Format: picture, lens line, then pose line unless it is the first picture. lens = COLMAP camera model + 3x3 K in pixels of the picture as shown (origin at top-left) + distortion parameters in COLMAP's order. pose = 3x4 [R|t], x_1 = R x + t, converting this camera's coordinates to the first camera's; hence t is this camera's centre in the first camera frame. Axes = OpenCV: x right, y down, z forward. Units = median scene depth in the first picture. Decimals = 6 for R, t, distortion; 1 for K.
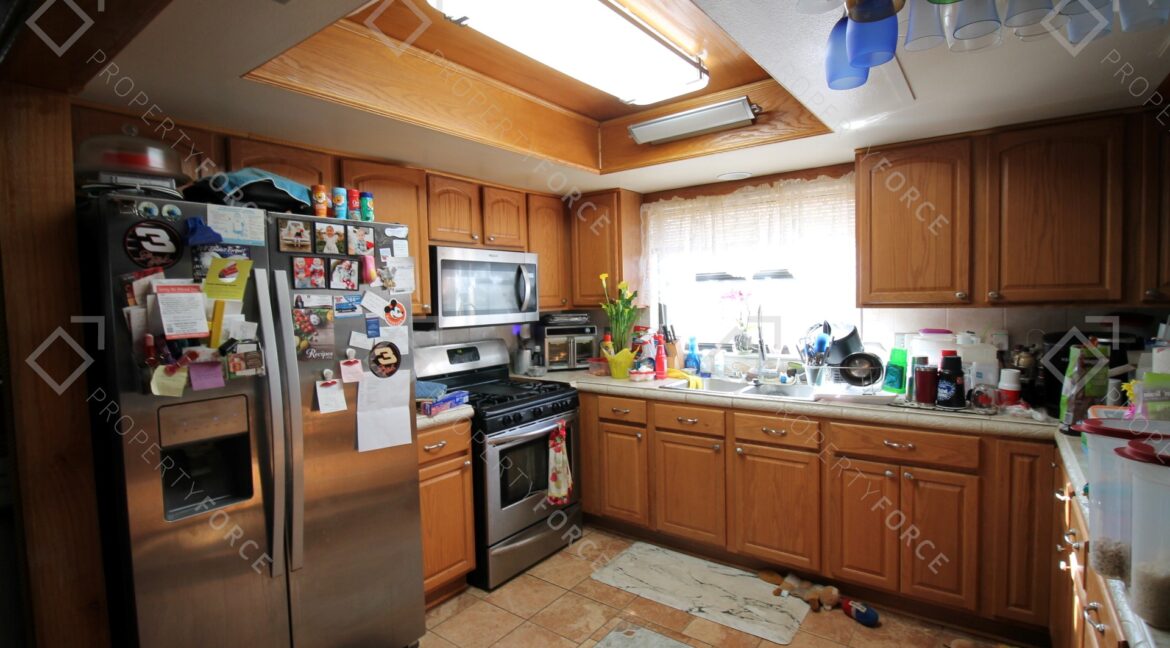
lens RADIAL K [[550.1, 0, 587.1], [0, 550.1, 322.1], [0, 0, 1]] dist [-0.002438, -0.011411]
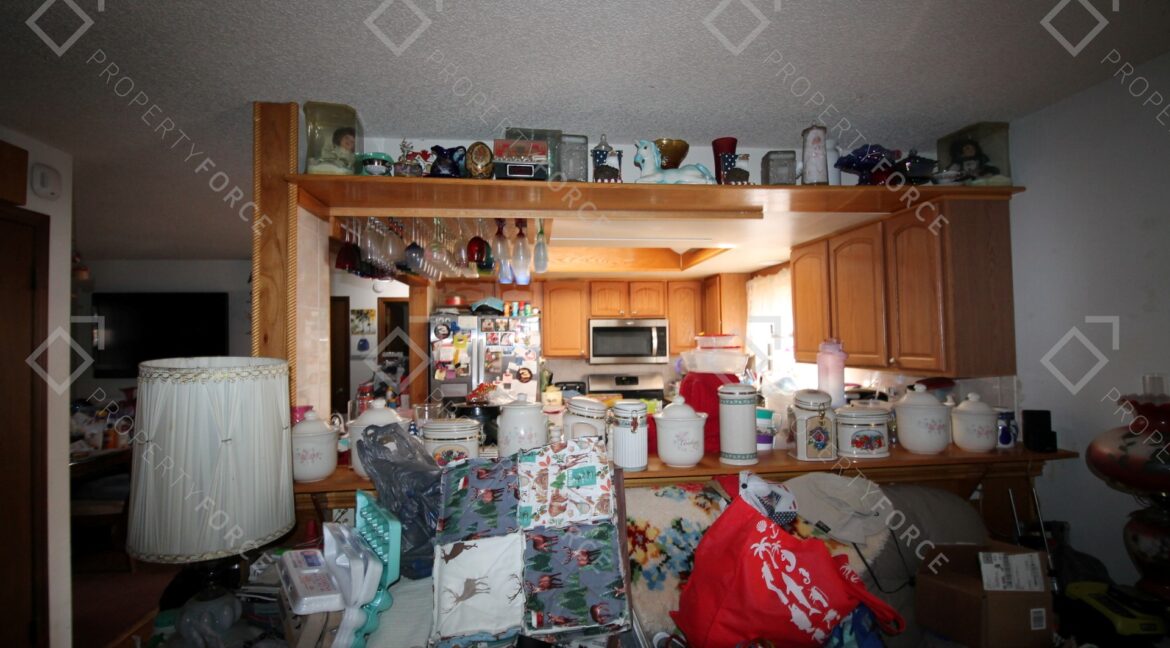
lens RADIAL K [[550.1, 0, 588.7], [0, 550.1, 320.6], [0, 0, 1]] dist [-0.002438, -0.011411]
pose [[0.685802, -0.010525, -0.727712, 1.246242], [-0.040063, 0.997833, -0.052188, -0.042543], [0.726684, 0.064945, 0.683895, -0.331029]]
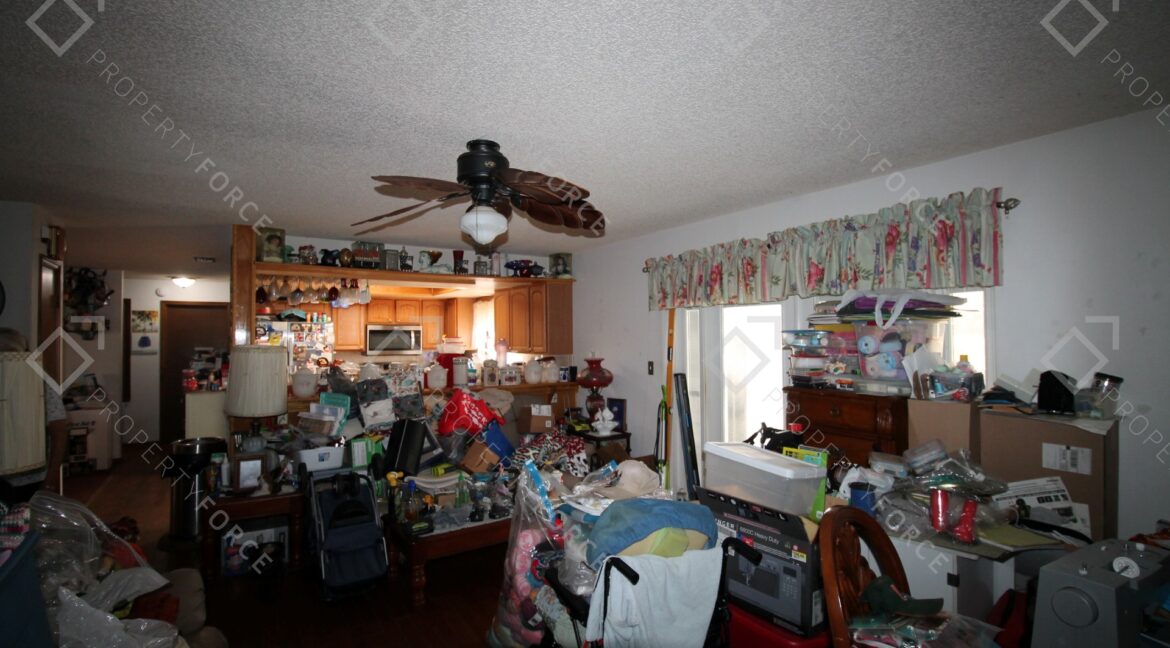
lens RADIAL K [[550.1, 0, 594.7], [0, 550.1, 327.4], [0, 0, 1]] dist [-0.002438, -0.011411]
pose [[0.942790, 0.013388, -0.333118, 1.958009], [-0.034484, 0.997750, -0.057499, -0.009132], [0.331599, 0.065697, 0.941130, -1.381477]]
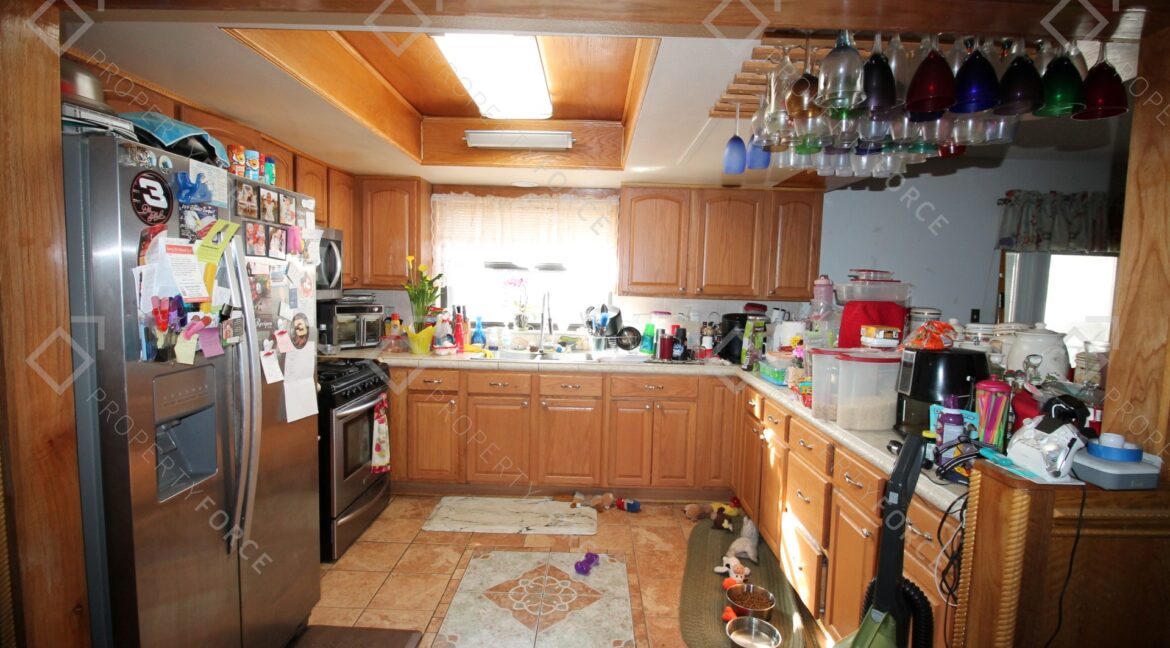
lens RADIAL K [[550.1, 0, 592.9], [0, 550.1, 323.3], [0, 0, 1]] dist [-0.002438, -0.011411]
pose [[0.802928, 0.002938, 0.596069, -0.445063], [-0.018907, 0.999610, 0.020540, 0.019803], [-0.595776, -0.027762, 0.802670, -0.100263]]
